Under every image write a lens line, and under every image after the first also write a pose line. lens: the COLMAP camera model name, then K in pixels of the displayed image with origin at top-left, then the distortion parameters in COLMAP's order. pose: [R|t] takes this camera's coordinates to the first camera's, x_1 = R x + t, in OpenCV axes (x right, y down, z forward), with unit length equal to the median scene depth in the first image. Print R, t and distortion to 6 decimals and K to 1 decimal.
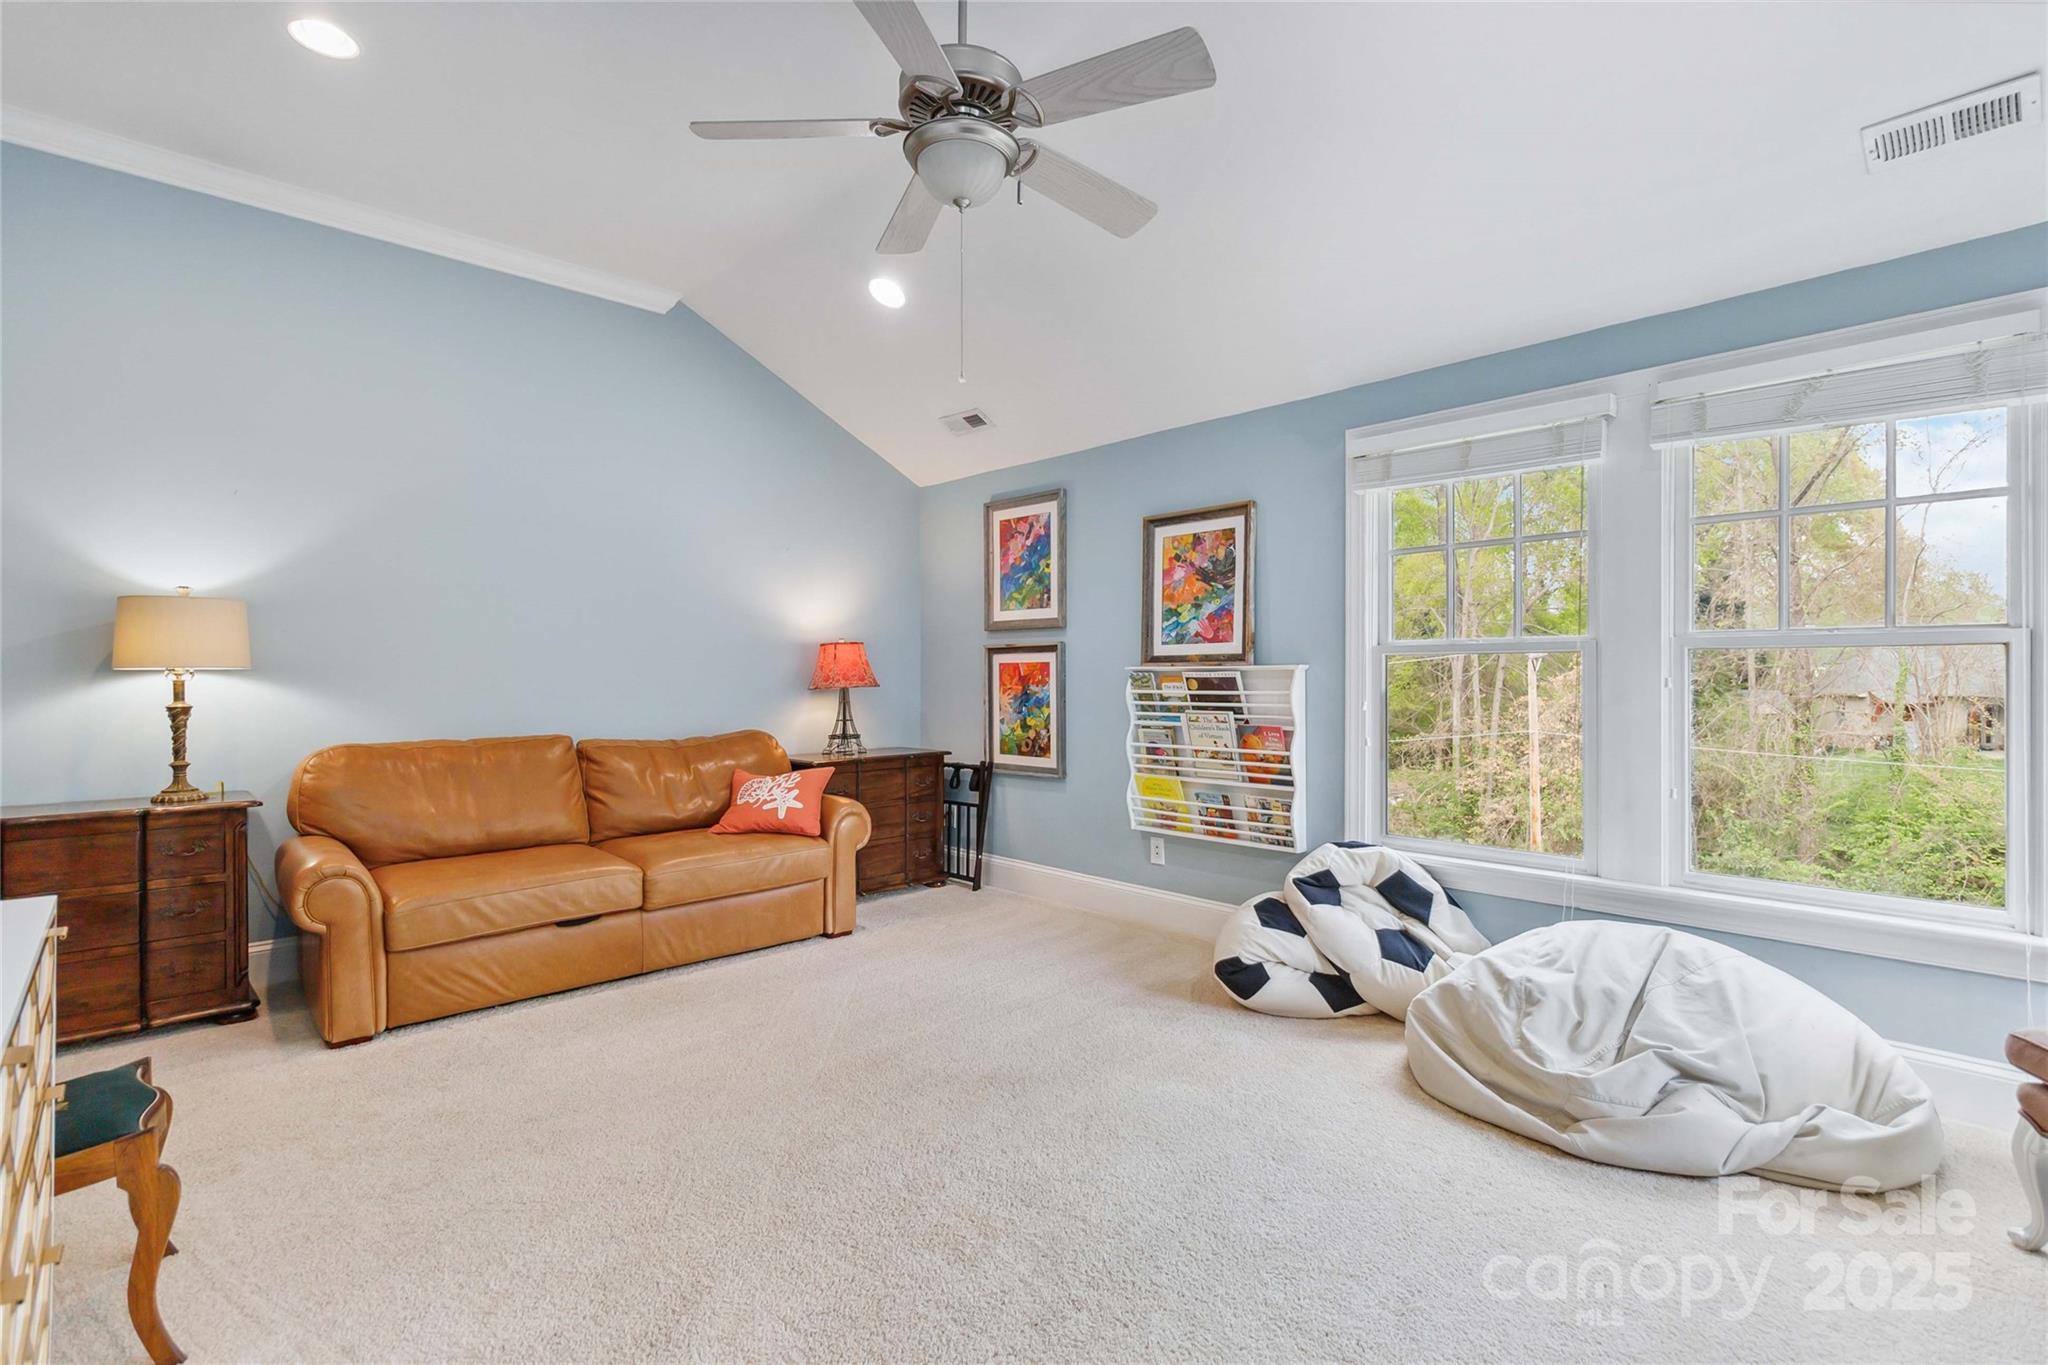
lens RADIAL K [[953.8, 0, 999.6], [0, 953.8, 660.9], [0, 0, 1]] dist [0.001358, 0.000113]
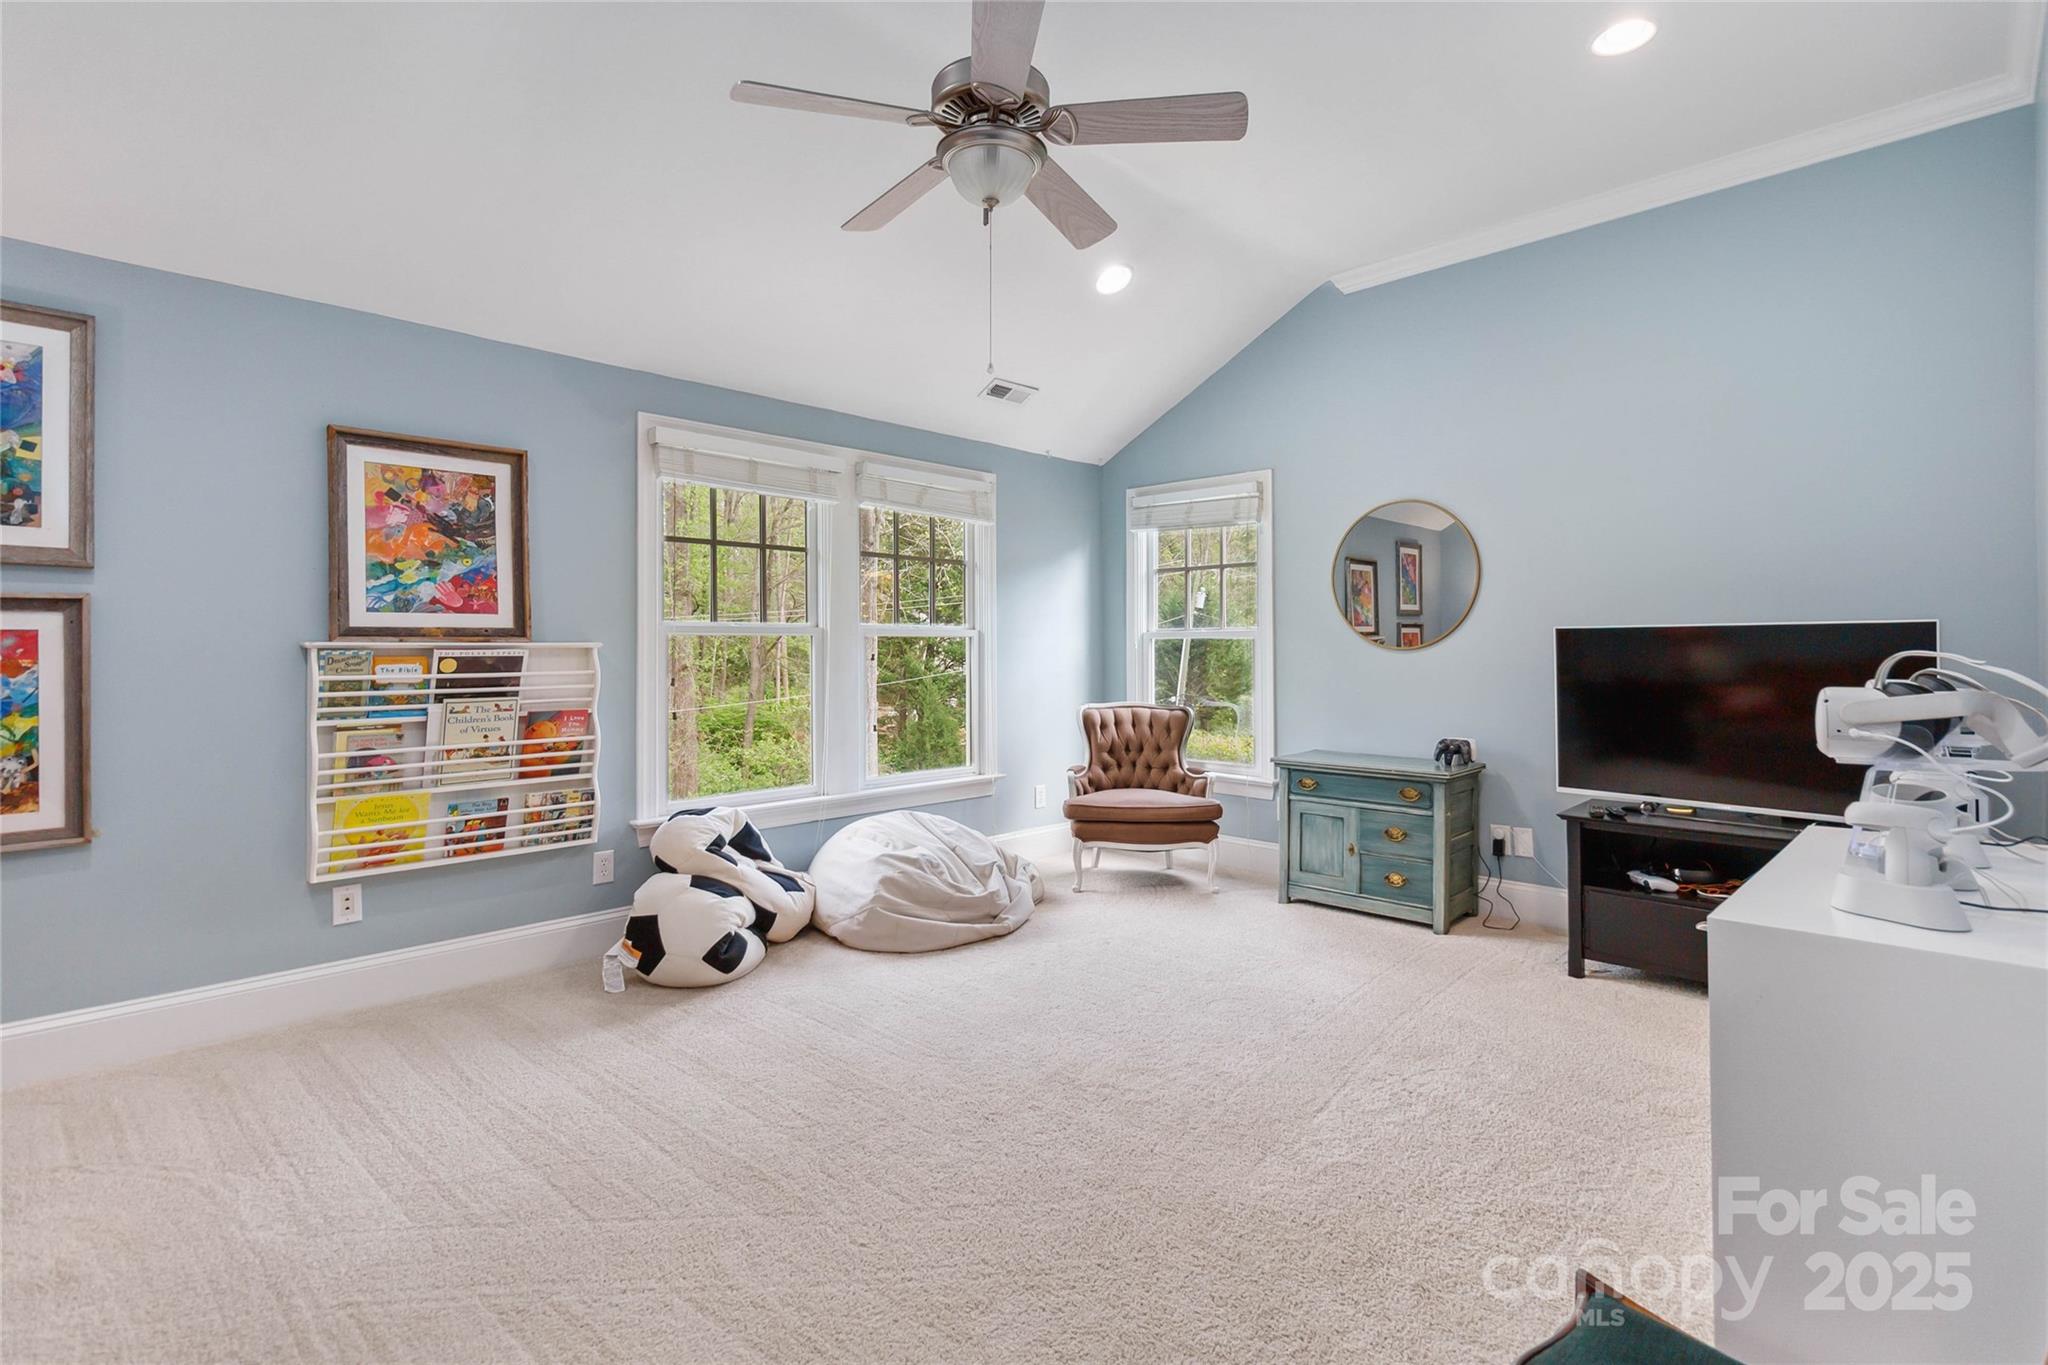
lens RADIAL K [[953.8, 0, 999.6], [0, 953.8, 660.9], [0, 0, 1]] dist [0.001358, 0.000113]
pose [[-0.028170, 0.001897, 0.999601, -0.573231], [-0.003708, 0.999991, -0.002002, 0.020274], [-0.999596, -0.003763, -0.028163, 0.561577]]
